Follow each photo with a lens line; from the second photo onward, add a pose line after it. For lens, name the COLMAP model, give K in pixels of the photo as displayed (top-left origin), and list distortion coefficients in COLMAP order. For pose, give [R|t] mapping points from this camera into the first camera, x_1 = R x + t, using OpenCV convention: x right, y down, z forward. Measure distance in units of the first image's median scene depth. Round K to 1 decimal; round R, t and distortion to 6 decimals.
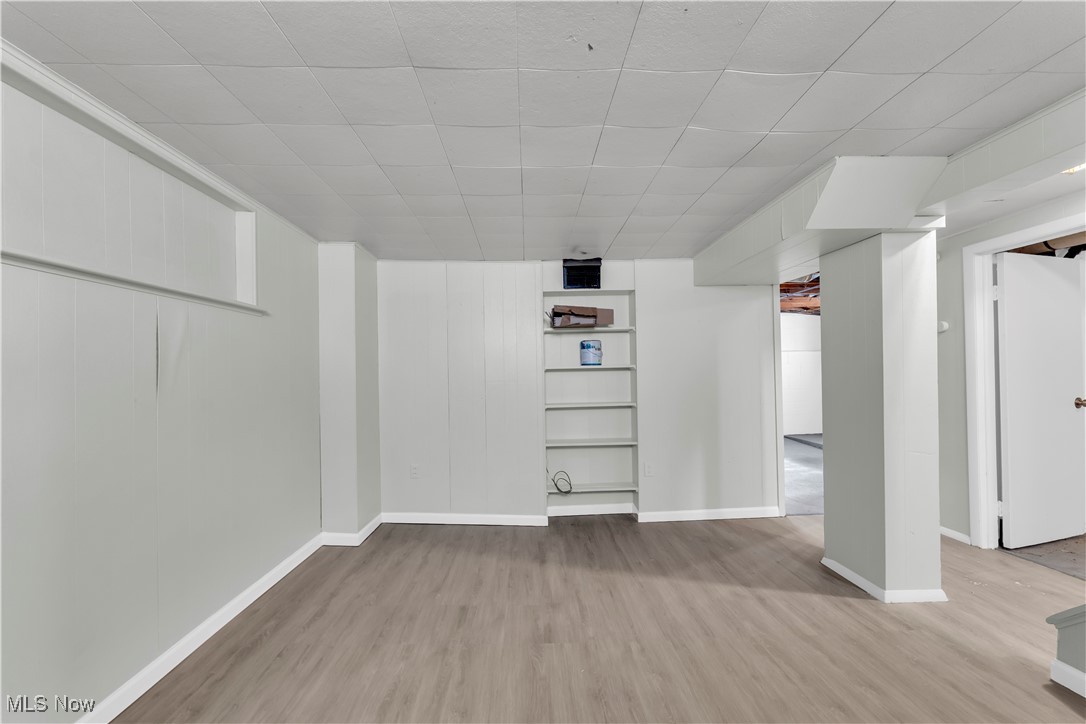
lens RADIAL K [[435.6, 0, 538.2], [0, 435.6, 369.8], [0, 0, 1]] dist [-0.002966, 0.000244]
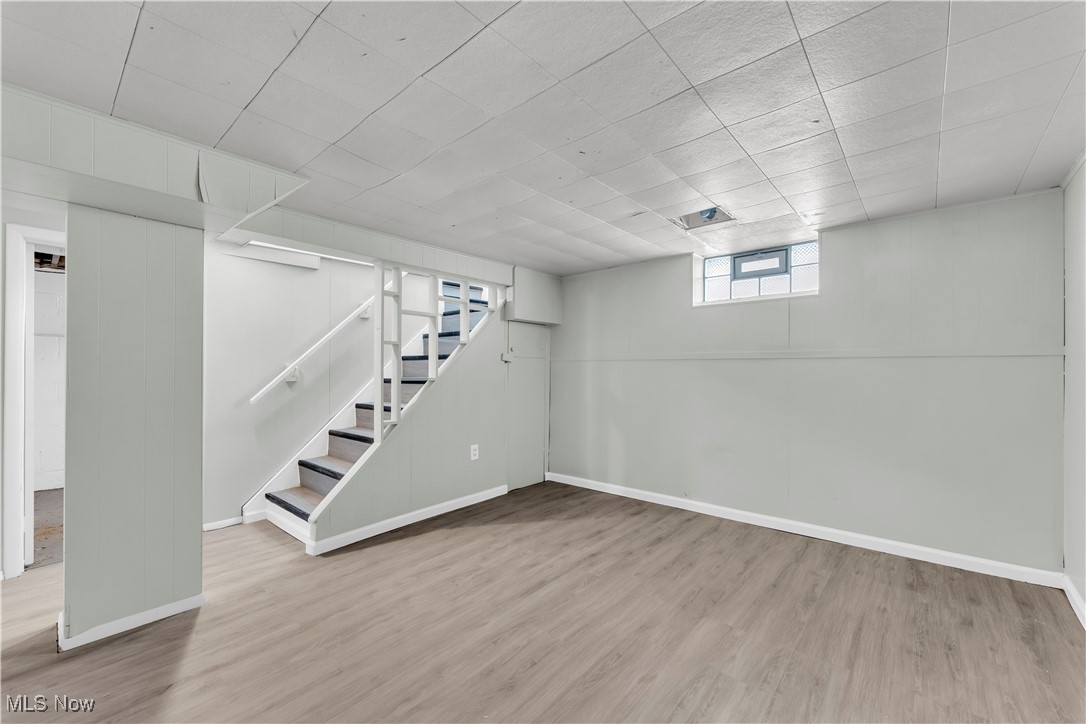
lens RADIAL K [[435.6, 0, 544.1], [0, 435.6, 363.7], [0, 0, 1]] dist [-0.002966, 0.000244]
pose [[-0.737817, 0.022729, 0.674618, -0.486984], [0.003687, 0.999554, -0.029644, 0.027111], [-0.674991, -0.019385, -0.737571, 1.339965]]
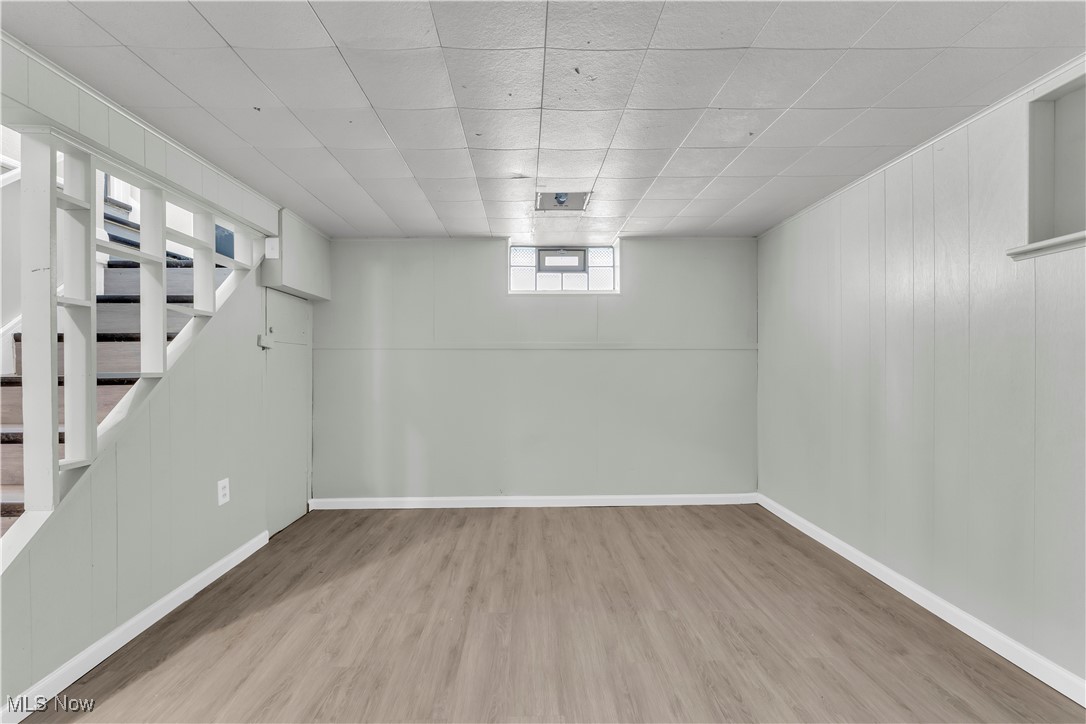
lens RADIAL K [[435.6, 0, 541.3], [0, 435.6, 365.5], [0, 0, 1]] dist [-0.002966, 0.000244]
pose [[-0.999825, 0.017395, 0.006951, 0.116925], [0.017364, 0.999839, -0.004435, 0.031934], [-0.007027, -0.004313, -0.999966, 1.318207]]
